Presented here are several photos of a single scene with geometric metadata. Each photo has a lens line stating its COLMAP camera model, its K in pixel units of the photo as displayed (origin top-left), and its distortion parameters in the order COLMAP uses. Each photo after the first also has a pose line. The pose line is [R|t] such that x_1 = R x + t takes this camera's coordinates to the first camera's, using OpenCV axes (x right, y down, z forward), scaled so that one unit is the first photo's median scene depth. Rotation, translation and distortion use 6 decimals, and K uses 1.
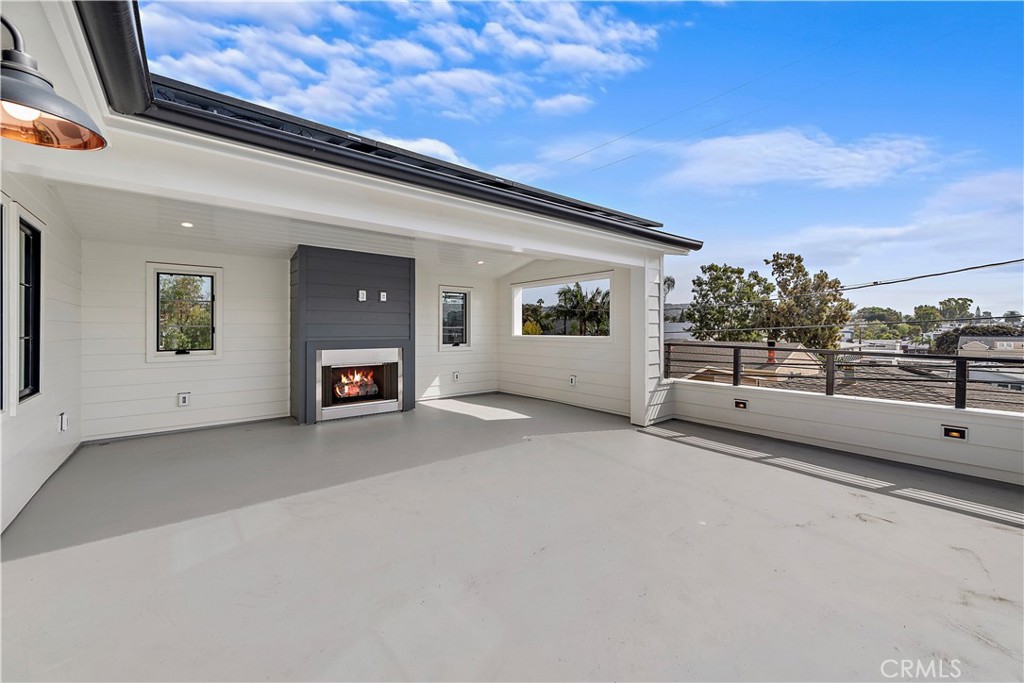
lens RADIAL K [[410.5, 0, 526.1], [0, 410.5, 330.9], [0, 0, 1]] dist [0.033846, 0.000024]
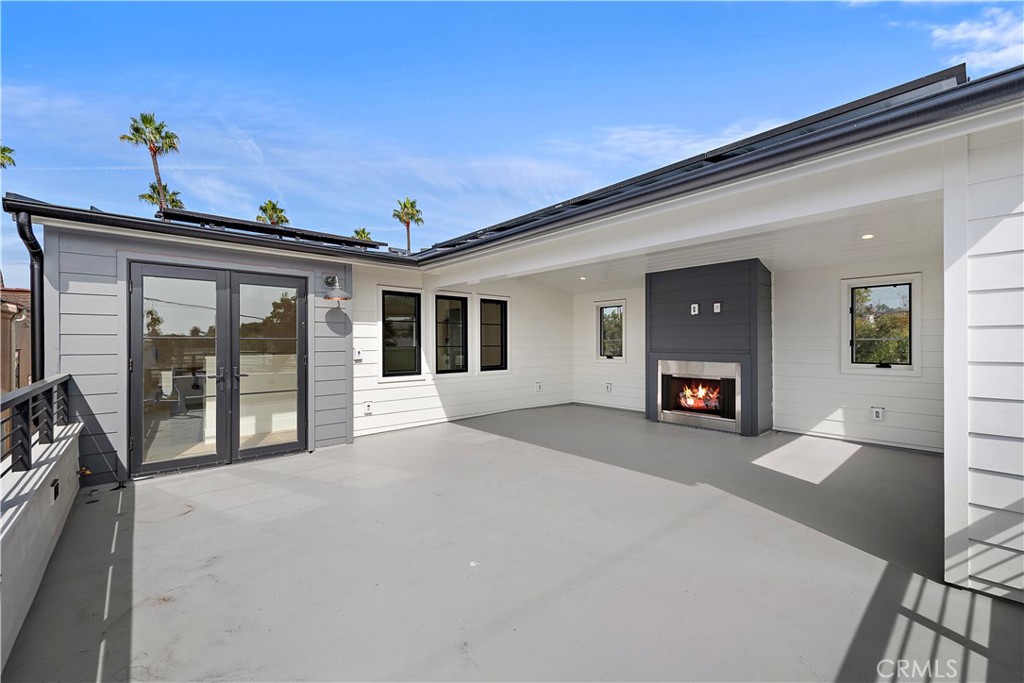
lens RADIAL K [[422.0, 0, 510.0], [0, 422.0, 340.0], [0, 0, 1]] dist [0.003938, -0.000223]
pose [[0.026277, -0.006186, -0.999636, 0.619315], [-0.002900, 0.999976, -0.006264, -0.001696], [0.999650, 0.003063, 0.026258, 0.499510]]
